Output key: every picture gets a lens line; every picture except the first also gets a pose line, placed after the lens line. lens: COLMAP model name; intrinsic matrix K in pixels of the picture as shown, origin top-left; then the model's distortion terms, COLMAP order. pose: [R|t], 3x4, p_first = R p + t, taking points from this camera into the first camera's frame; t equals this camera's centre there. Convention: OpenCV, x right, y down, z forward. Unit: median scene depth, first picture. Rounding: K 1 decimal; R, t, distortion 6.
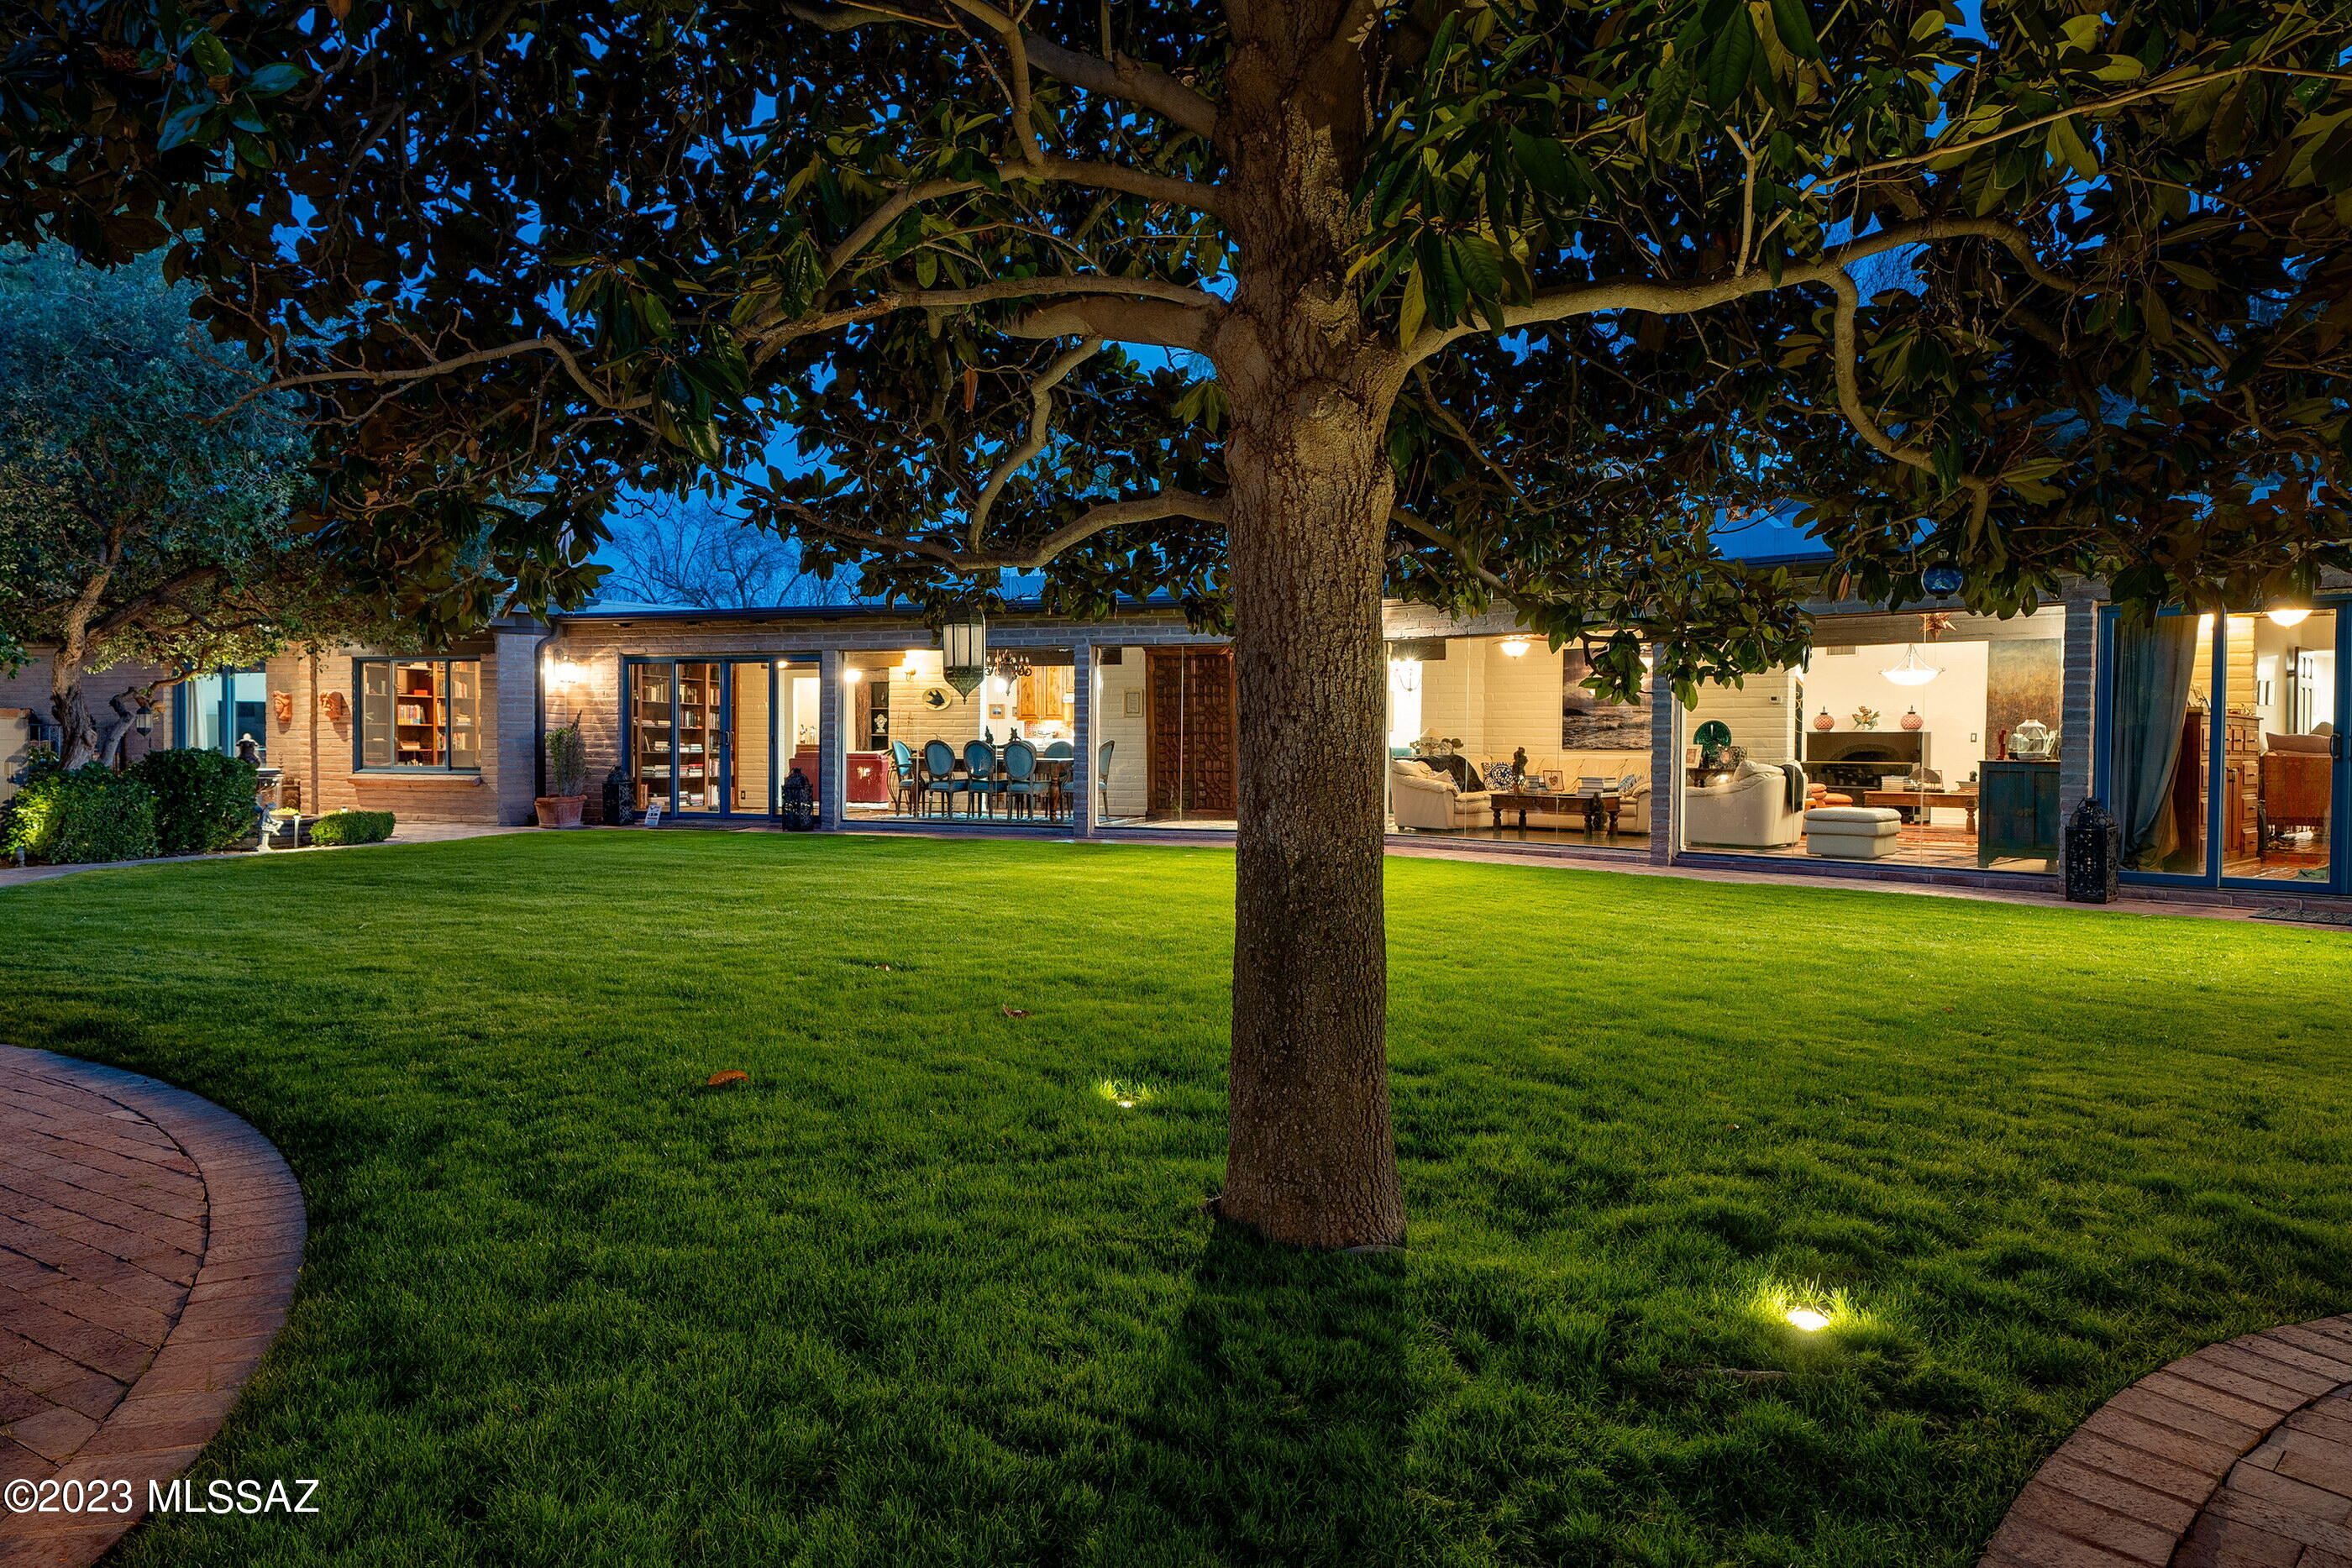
lens RADIAL K [[1451.0, 0, 1209.5], [0, 1451.0, 783.1], [0, 0, 1]] dist [0.001884, 0.001049]
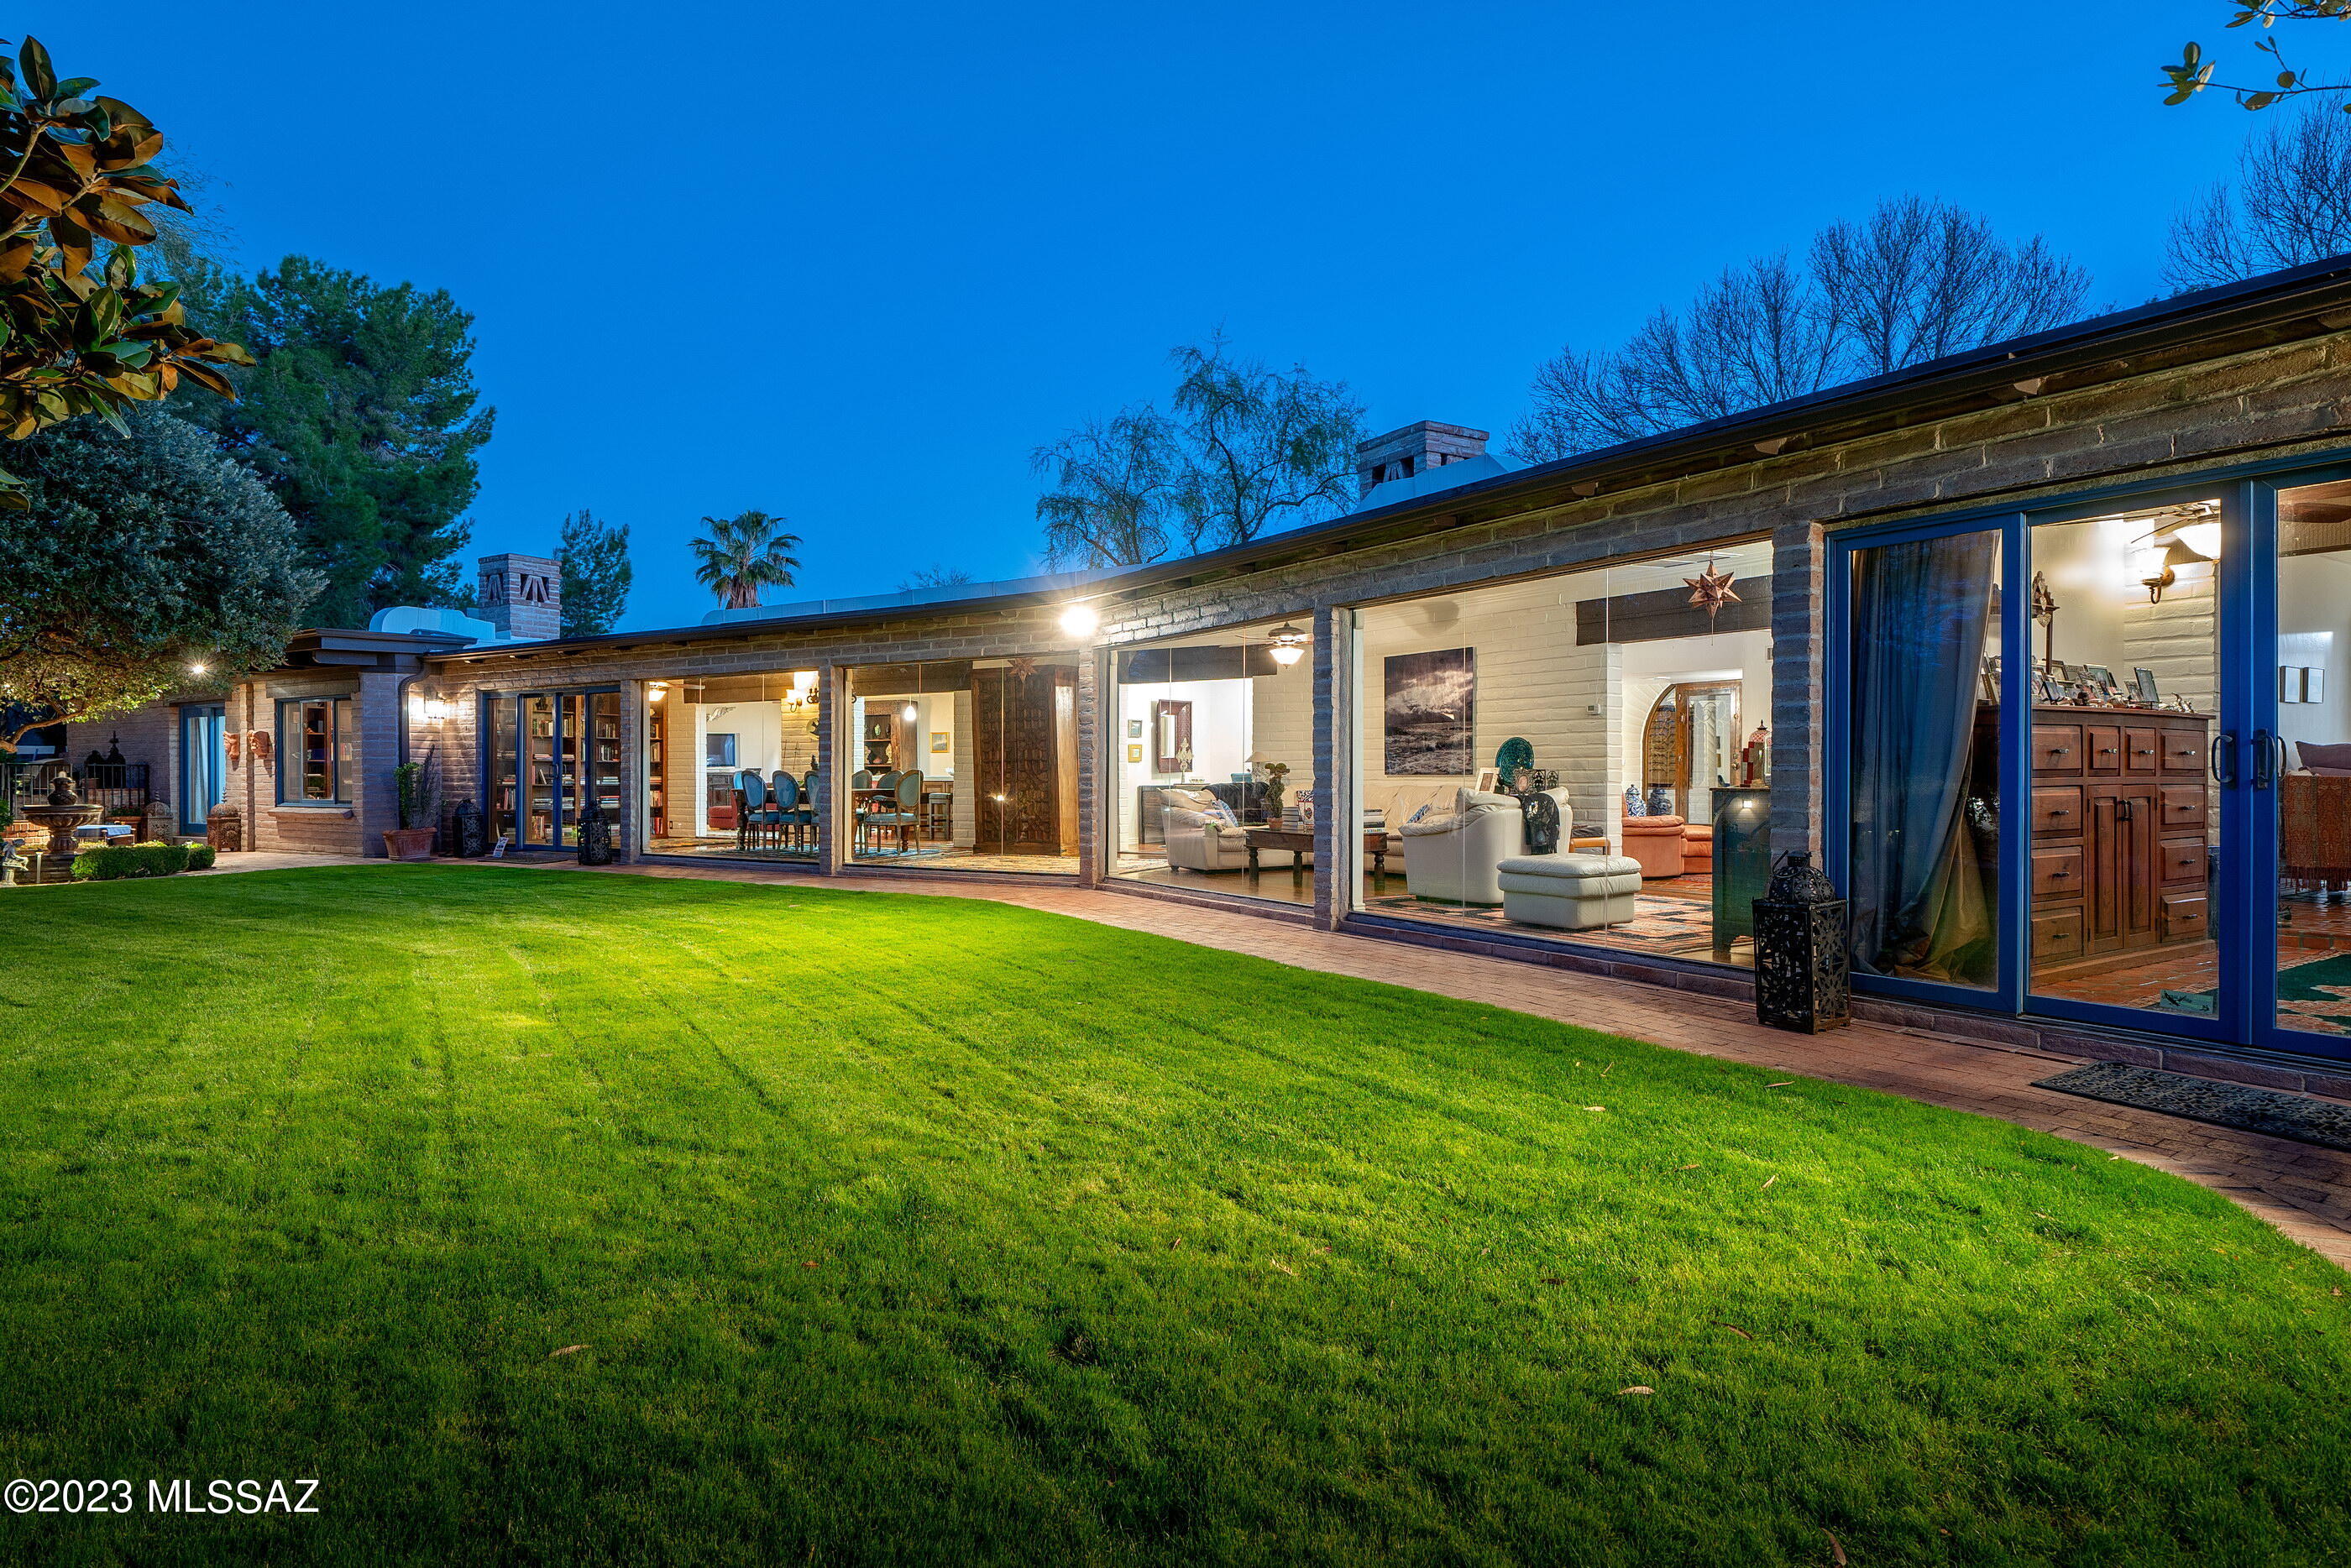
lens RADIAL K [[1237.8, 0, 1171.4], [0, 1237.8, 785.6], [0, 0, 1]] dist [-0.001770, -0.000145]
pose [[0.976156, -0.007258, -0.216951, 0.270101], [0.004011, 0.999873, -0.015402, -0.005986], [0.217035, 0.014164, 0.976061, 0.259583]]
